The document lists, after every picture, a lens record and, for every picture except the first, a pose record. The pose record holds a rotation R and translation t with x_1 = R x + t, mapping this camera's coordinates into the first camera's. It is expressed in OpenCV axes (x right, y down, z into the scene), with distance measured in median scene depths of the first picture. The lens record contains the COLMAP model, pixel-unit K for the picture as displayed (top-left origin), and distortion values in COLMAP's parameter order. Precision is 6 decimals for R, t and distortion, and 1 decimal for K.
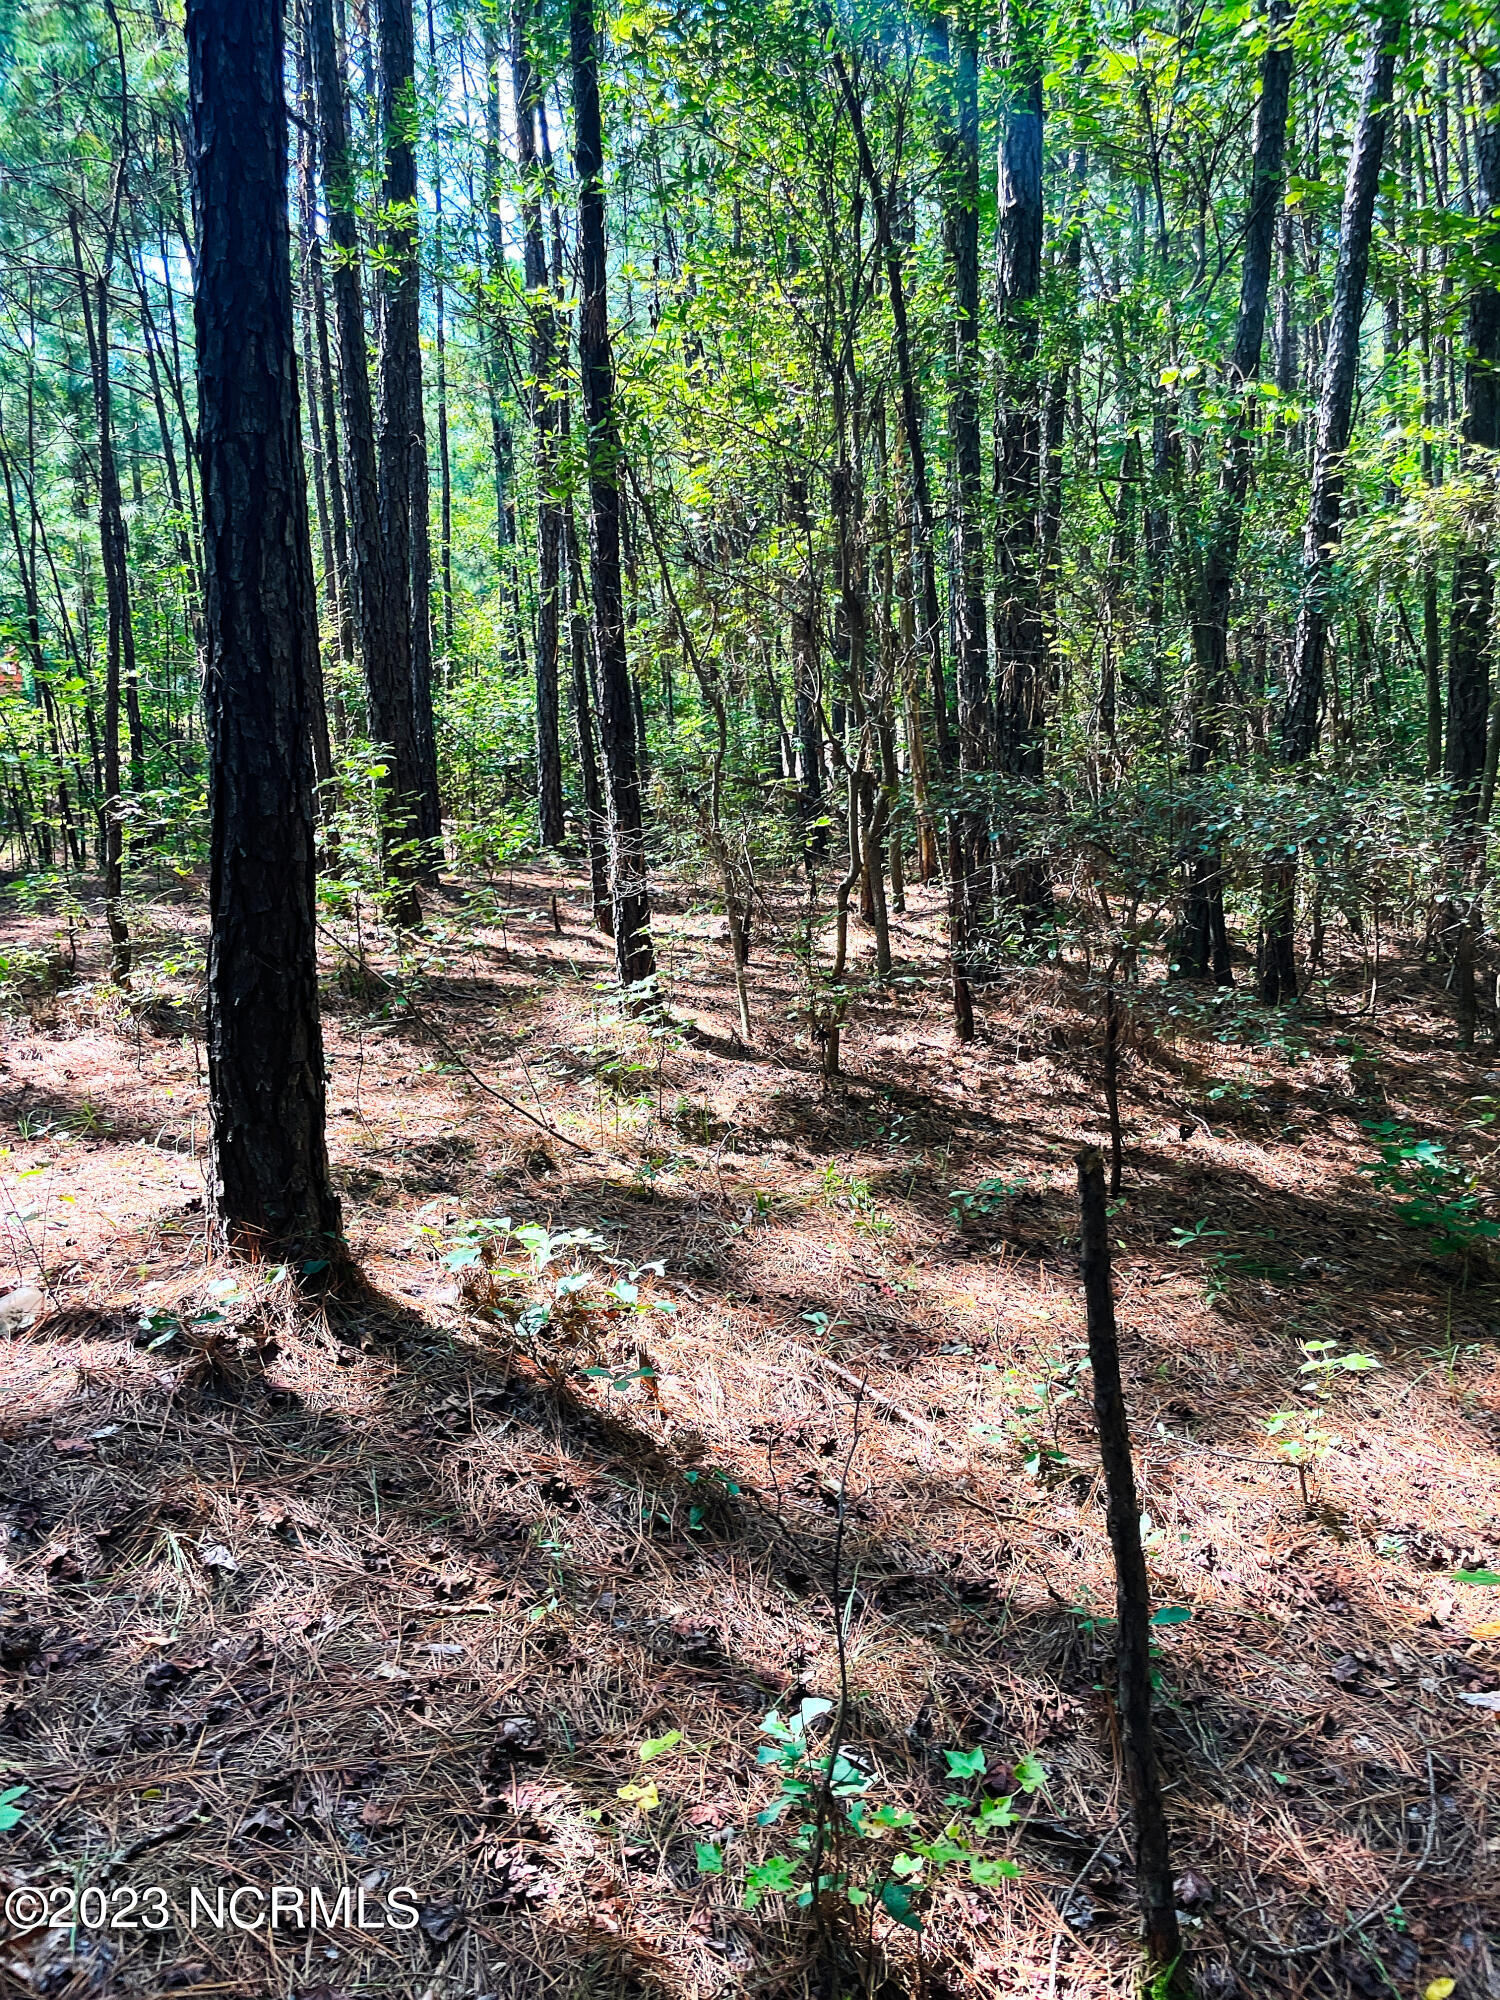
lens RADIAL K [[1525.2, 0, 727.4], [0, 1525.2, 985.3], [0, 0, 1]] dist [0.094590, -0.135155]
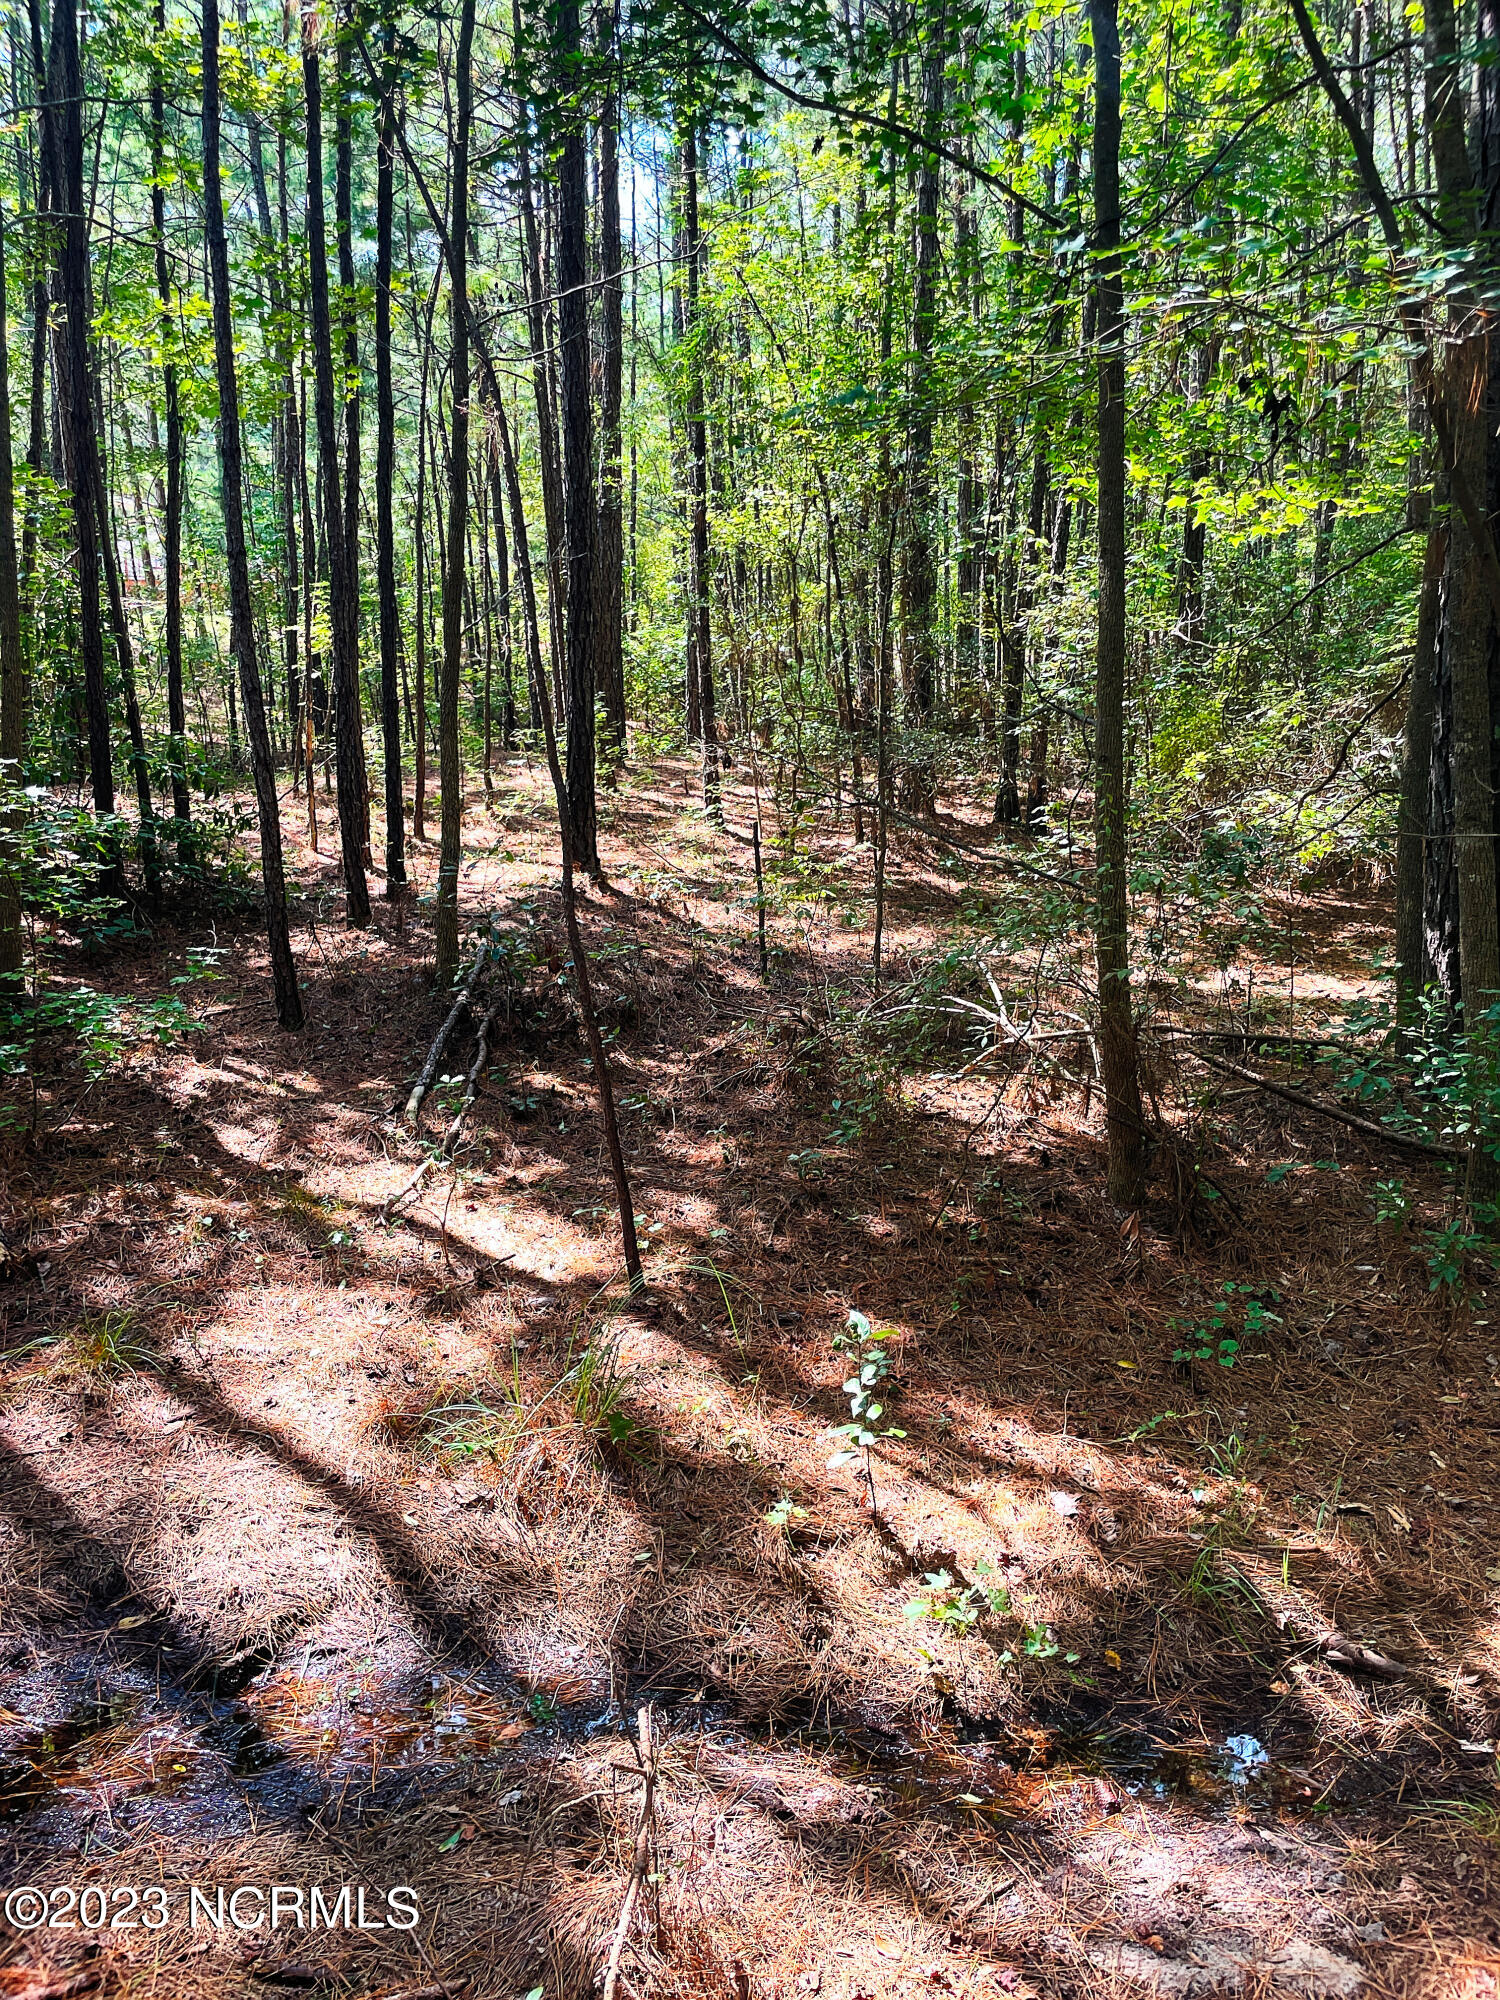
lens RADIAL K [[1525.2, 0, 727.4], [0, 1525.2, 985.3], [0, 0, 1]] dist [0.094590, -0.135155]
pose [[0.993304, 0.034280, -0.110330, 0.432210], [-0.026088, 0.996854, 0.074849, 0.164806], [0.112549, -0.071470, 0.991073, -2.461081]]
